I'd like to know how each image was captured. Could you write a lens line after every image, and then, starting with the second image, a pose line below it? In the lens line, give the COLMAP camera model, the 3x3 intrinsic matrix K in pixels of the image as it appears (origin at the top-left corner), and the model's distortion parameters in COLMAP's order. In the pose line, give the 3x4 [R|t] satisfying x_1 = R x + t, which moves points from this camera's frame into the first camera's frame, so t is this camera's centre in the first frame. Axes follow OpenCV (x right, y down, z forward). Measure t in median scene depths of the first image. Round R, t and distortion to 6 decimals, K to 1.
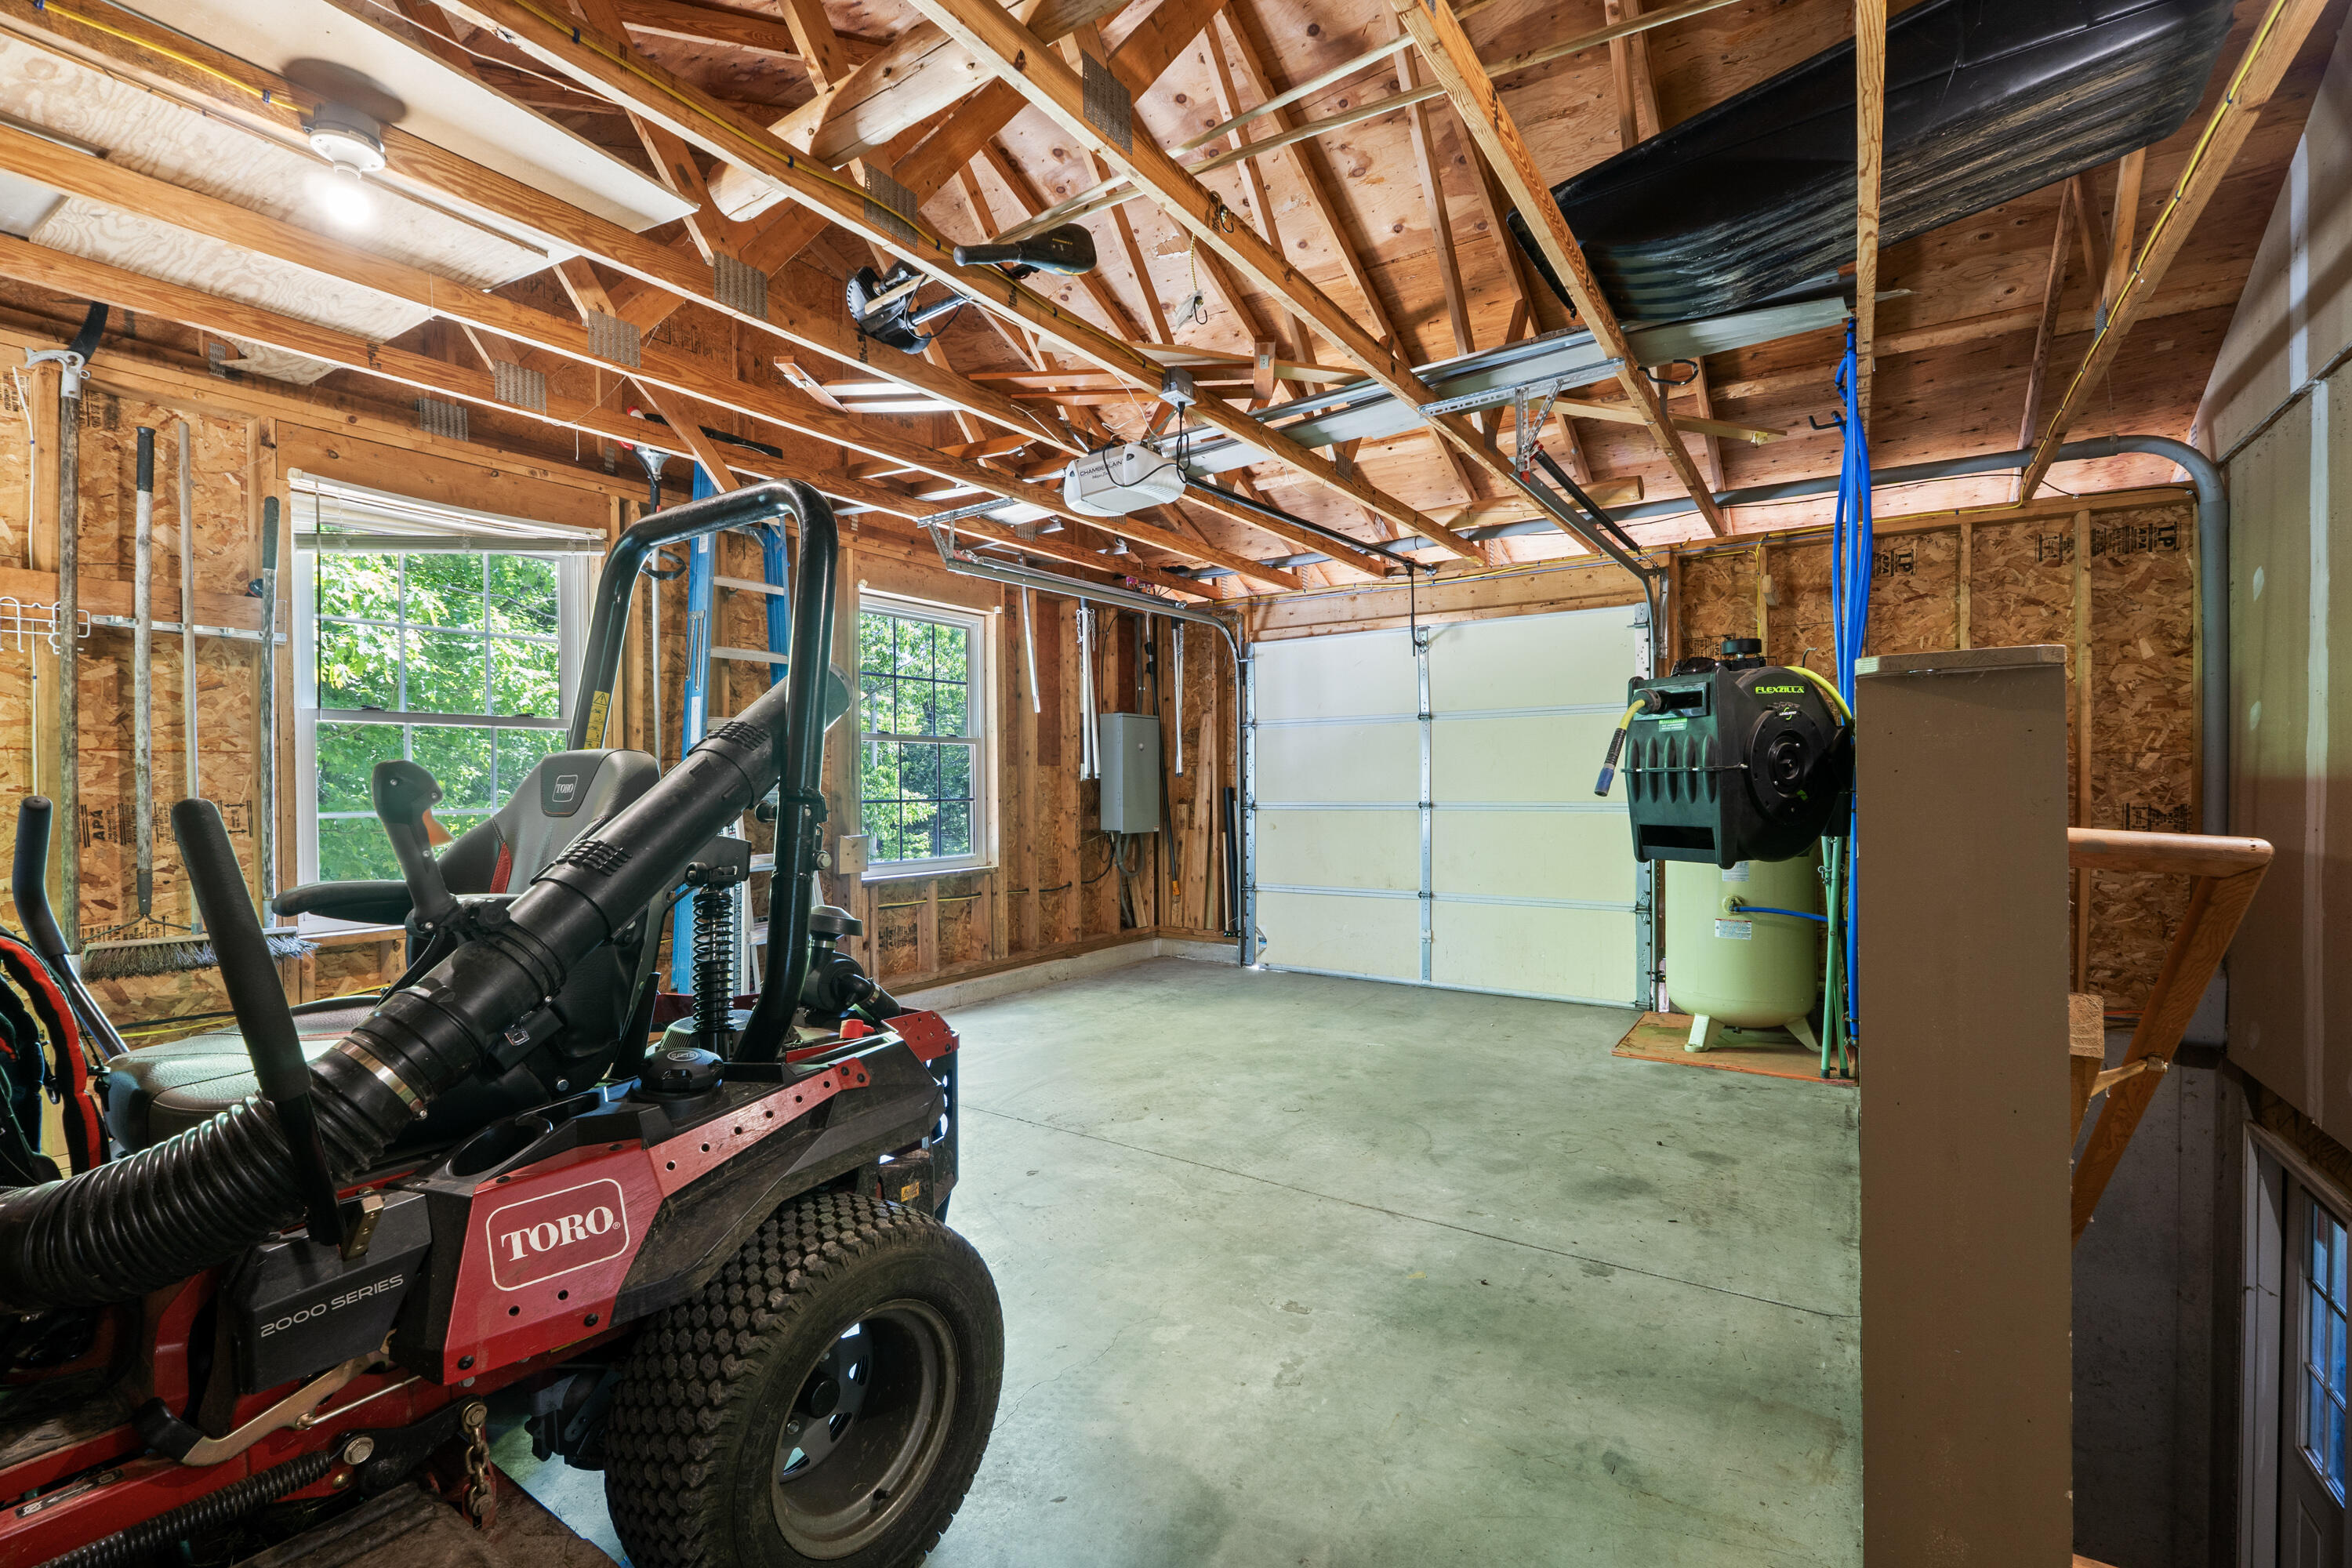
lens RADIAL K [[981.0, 0, 1178.0], [0, 981.0, 776.4], [0, 0, 1]] dist [-0.005268, -0.000368]
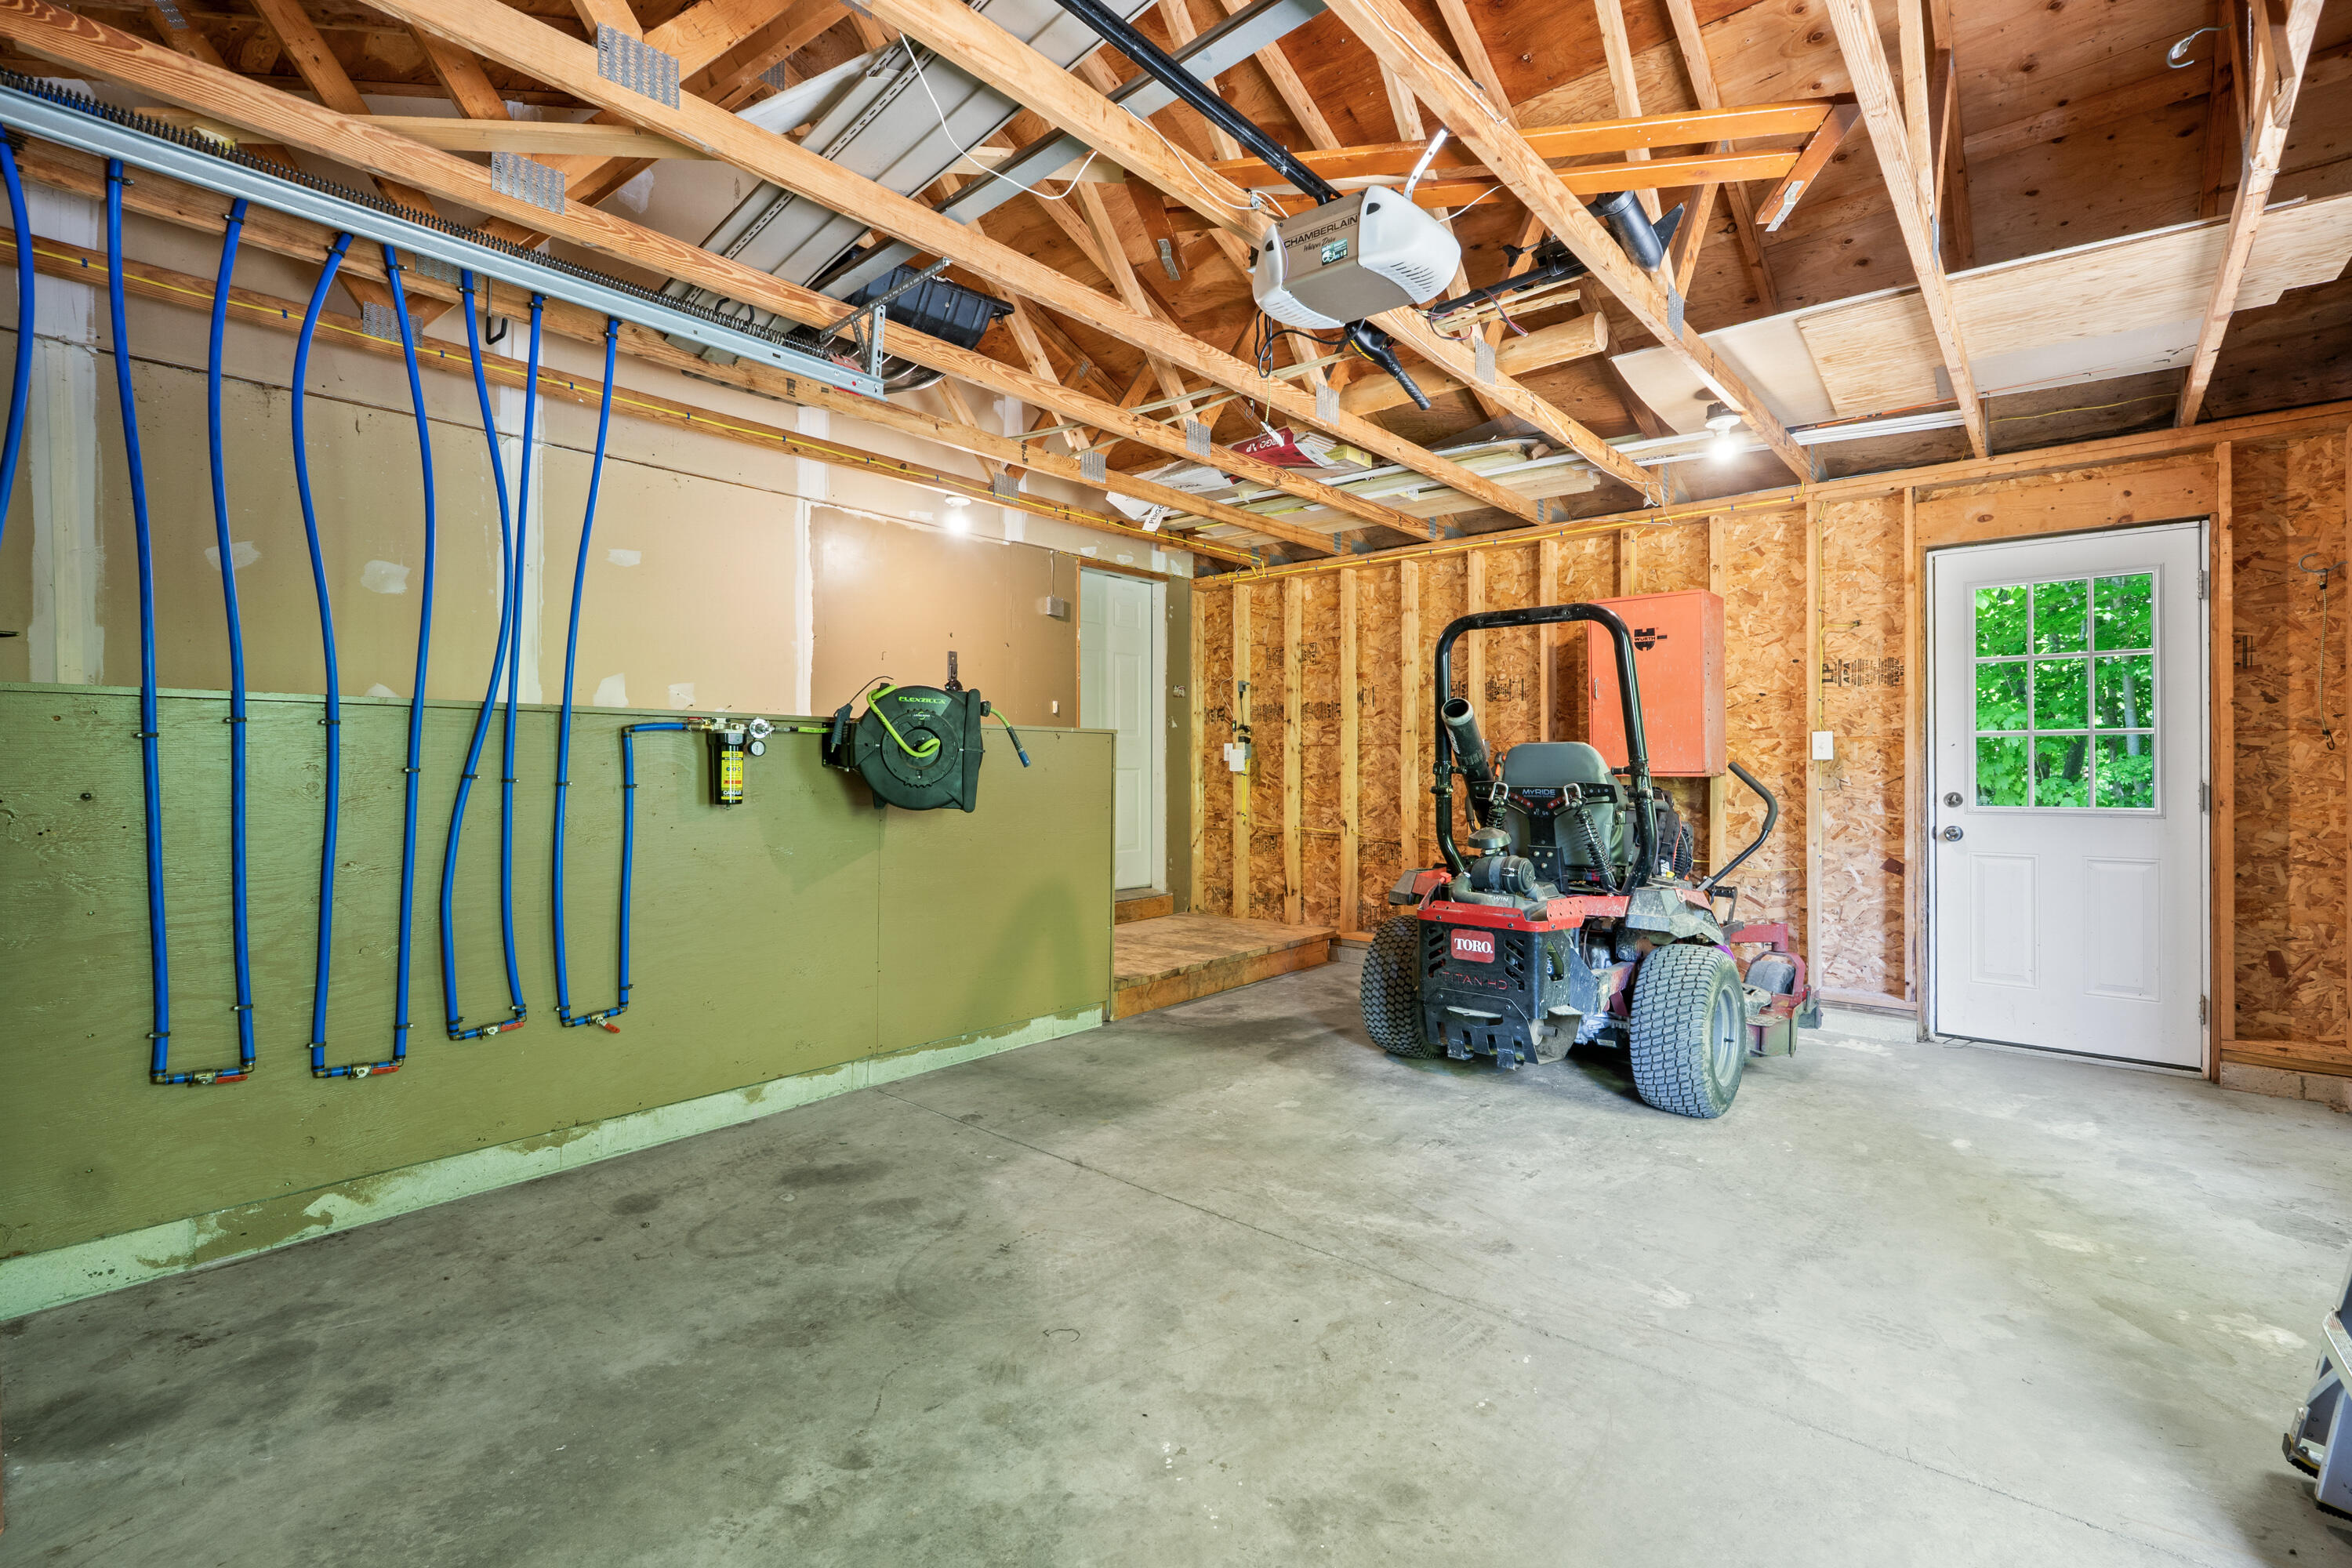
lens RADIAL K [[1040.5, 0, 1172.5], [0, 1040.5, 777.7], [0, 0, 1]] dist [-0.004692, -0.000503]
pose [[-0.991521, 0.002372, 0.129928, -0.028003], [0.002825, 0.999991, 0.003307, 0.020946], [-0.129919, 0.003646, -0.991518, 1.815954]]
